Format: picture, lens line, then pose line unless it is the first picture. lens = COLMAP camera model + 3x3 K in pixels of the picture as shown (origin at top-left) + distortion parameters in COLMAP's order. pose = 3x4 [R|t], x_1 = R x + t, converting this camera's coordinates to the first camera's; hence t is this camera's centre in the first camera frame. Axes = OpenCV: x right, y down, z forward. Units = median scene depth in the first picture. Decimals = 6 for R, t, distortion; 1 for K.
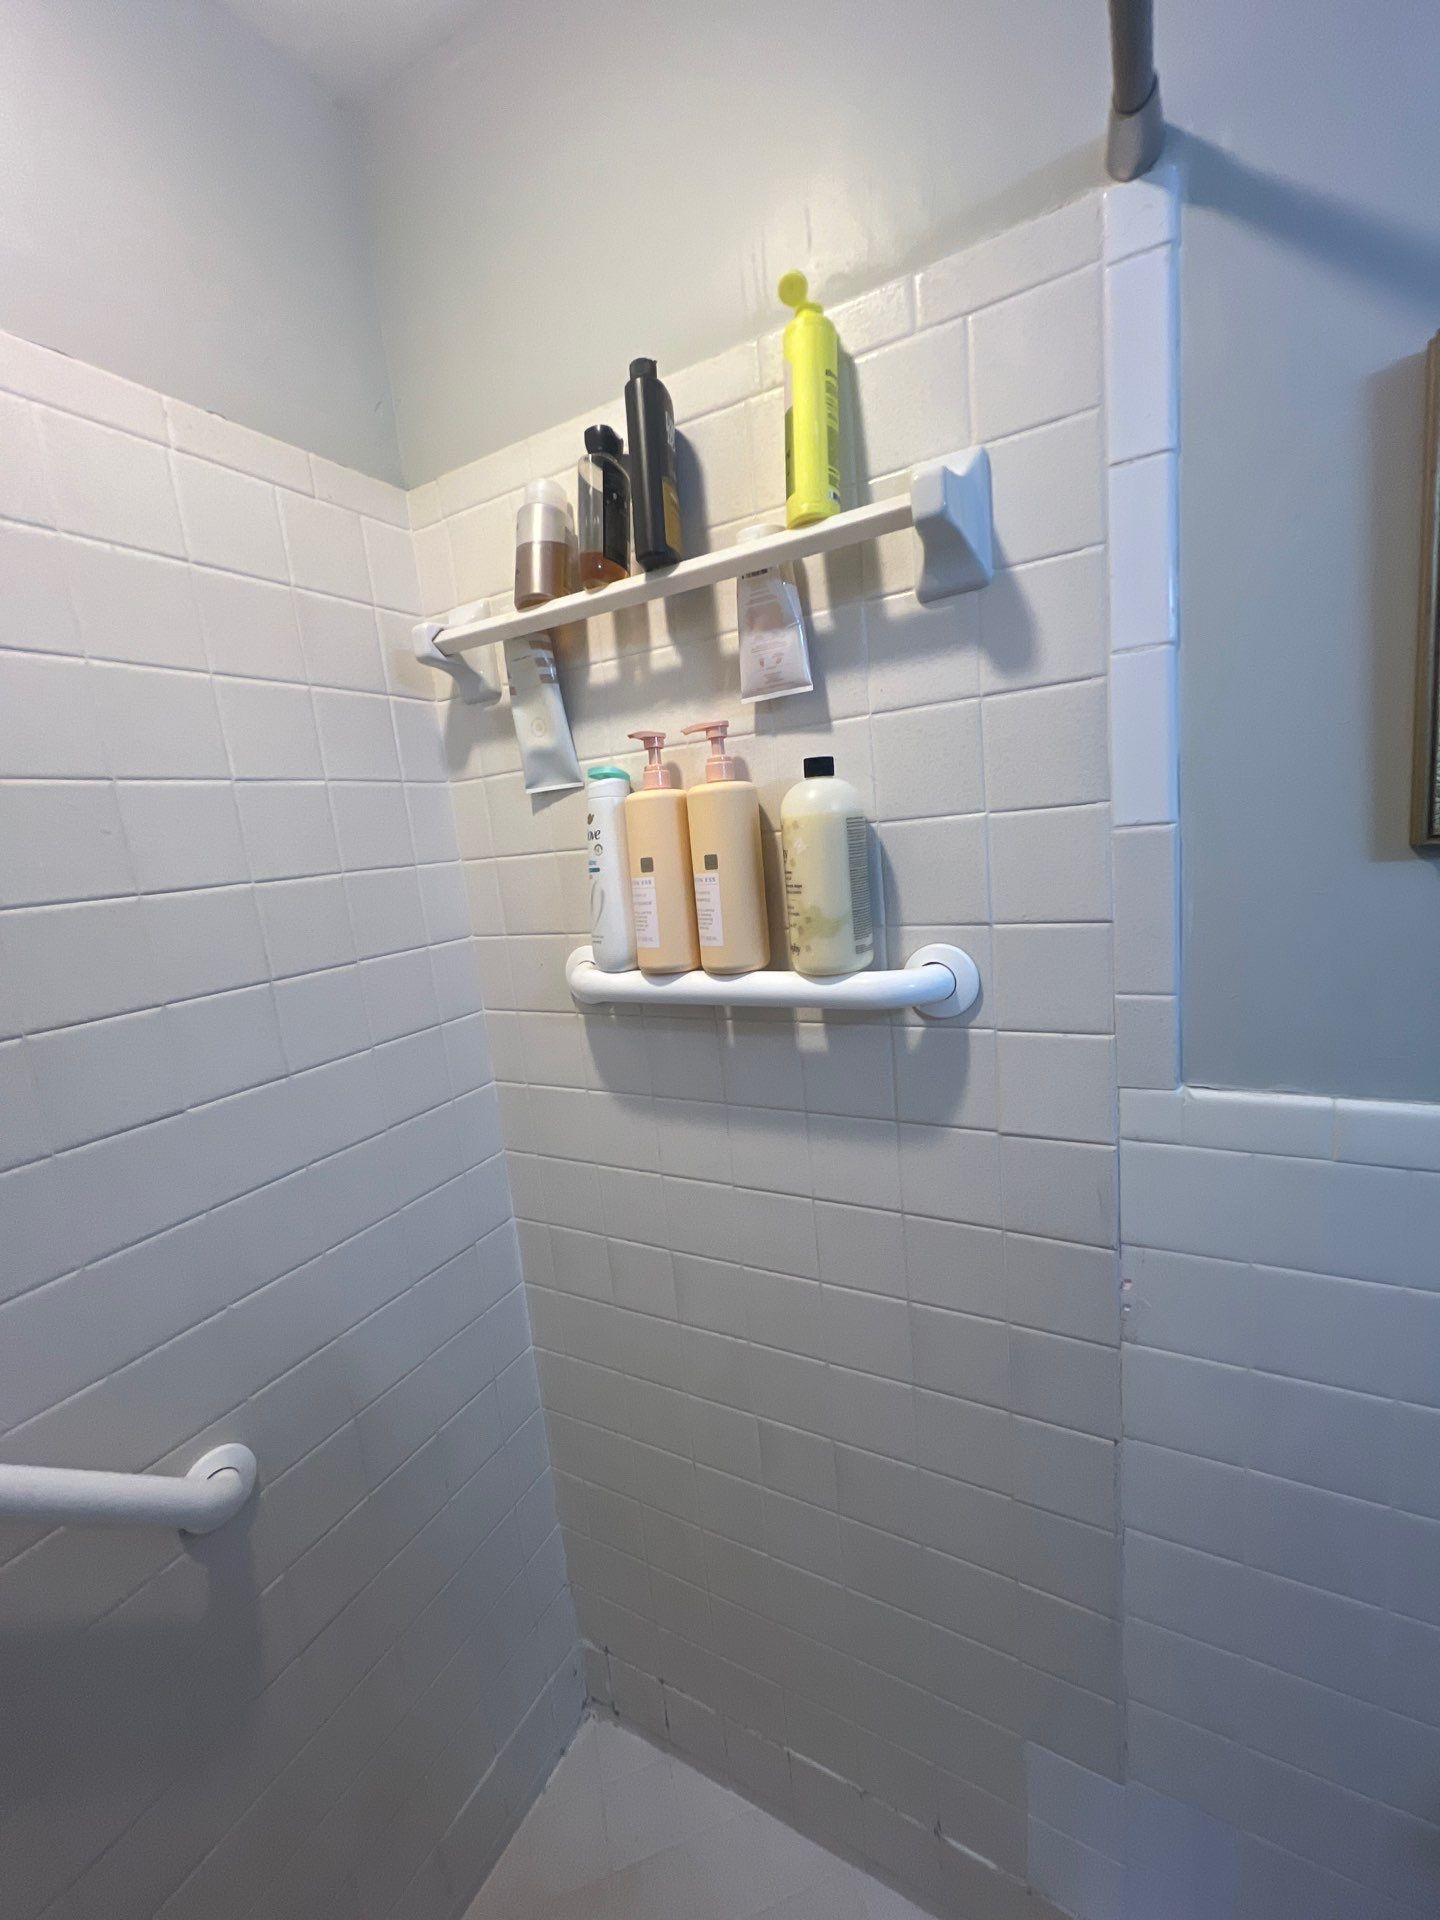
lens RADIAL K [[763.7, 0, 726.6], [0, 763.7, 951.1], [0, 0, 1]] dist [-0.005383, 0.000862]
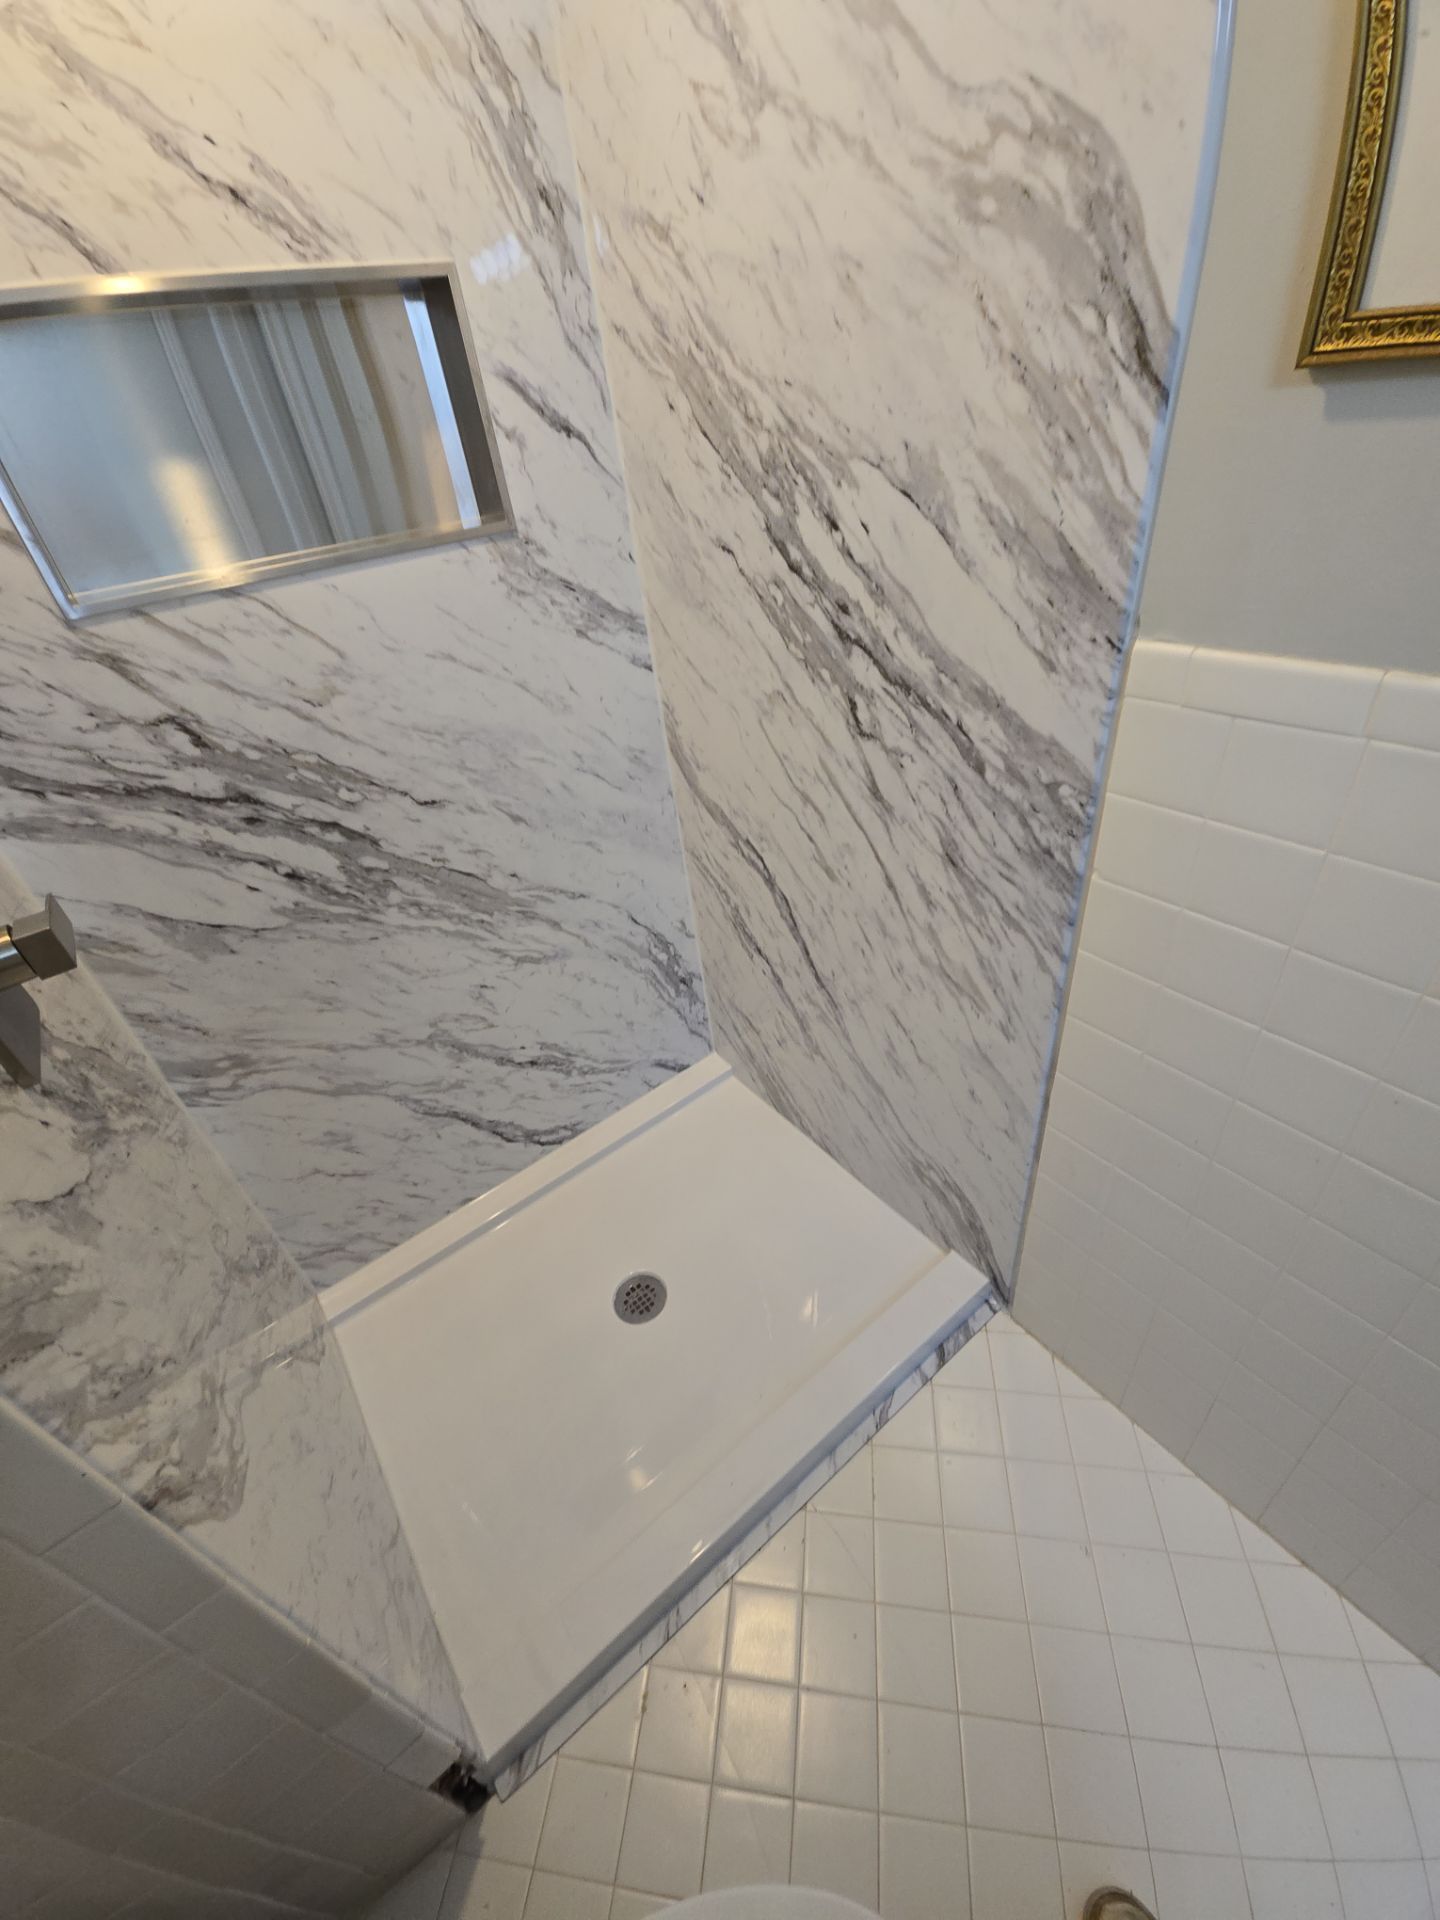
lens RADIAL K [[780.2, 0, 711.6], [0, 780.2, 953.8], [0, 0, 1]] dist [0.006450, -0.003755]
pose [[0.911628, 0.223379, -0.345017, 0.491043], [-0.030341, 0.873707, 0.485505, 0.038619], [0.409895, -0.432132, 0.803273, -0.309717]]
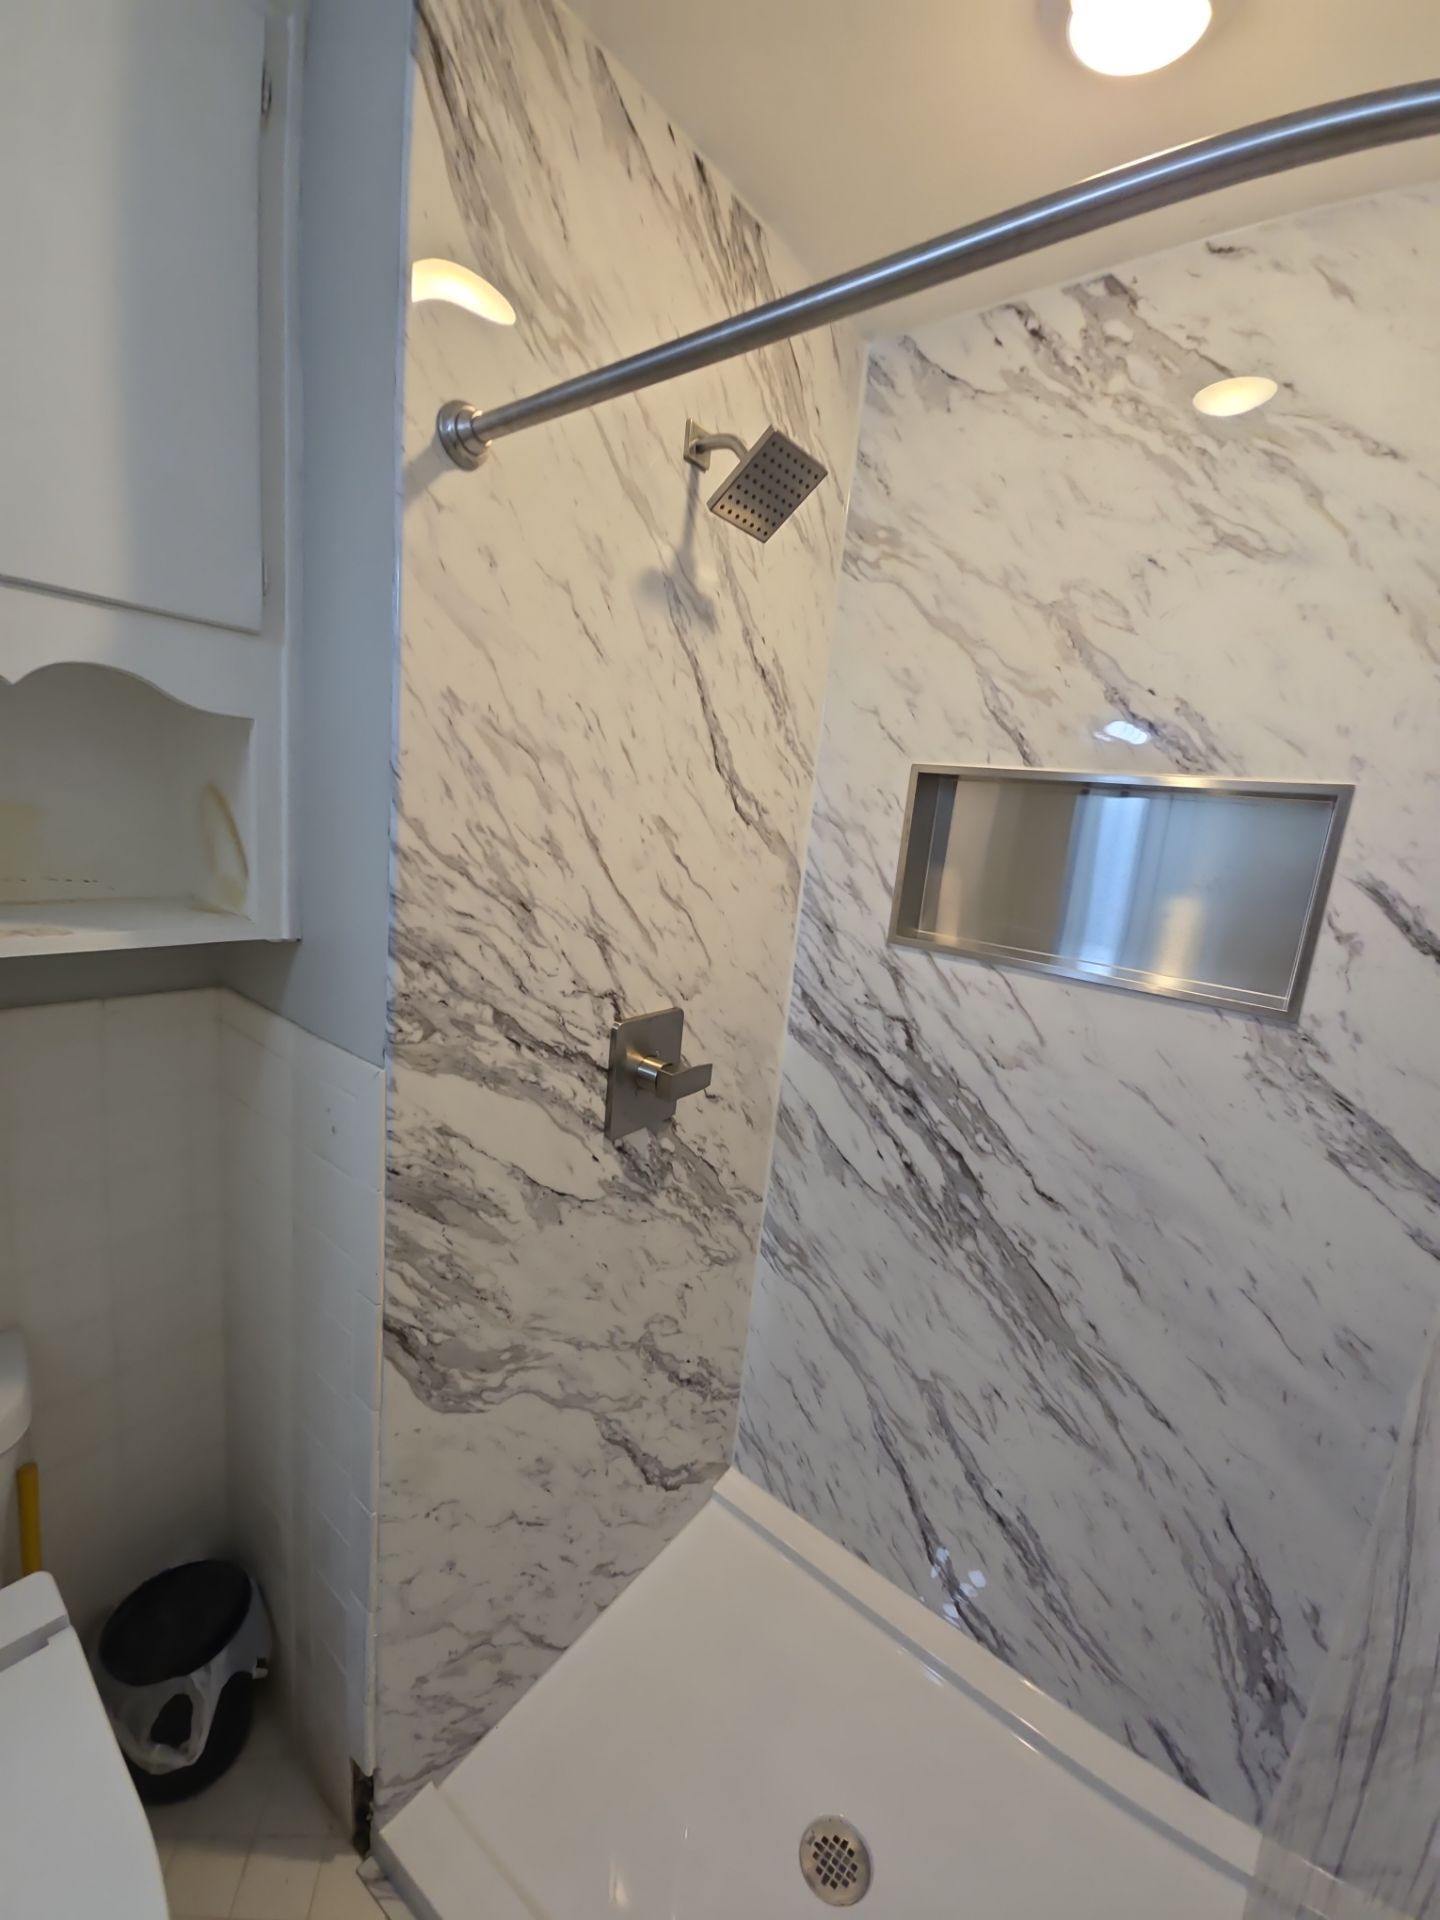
lens RADIAL K [[780.2, 0, 714.5], [0, 780.2, 953.5], [0, 0, 1]] dist [0.006450, -0.003755]
pose [[-0.169289, 0.258603, -0.951034, 0.813484], [-0.233177, 0.927056, 0.293590, -0.190551], [0.957585, 0.271460, -0.096640, 0.245996]]
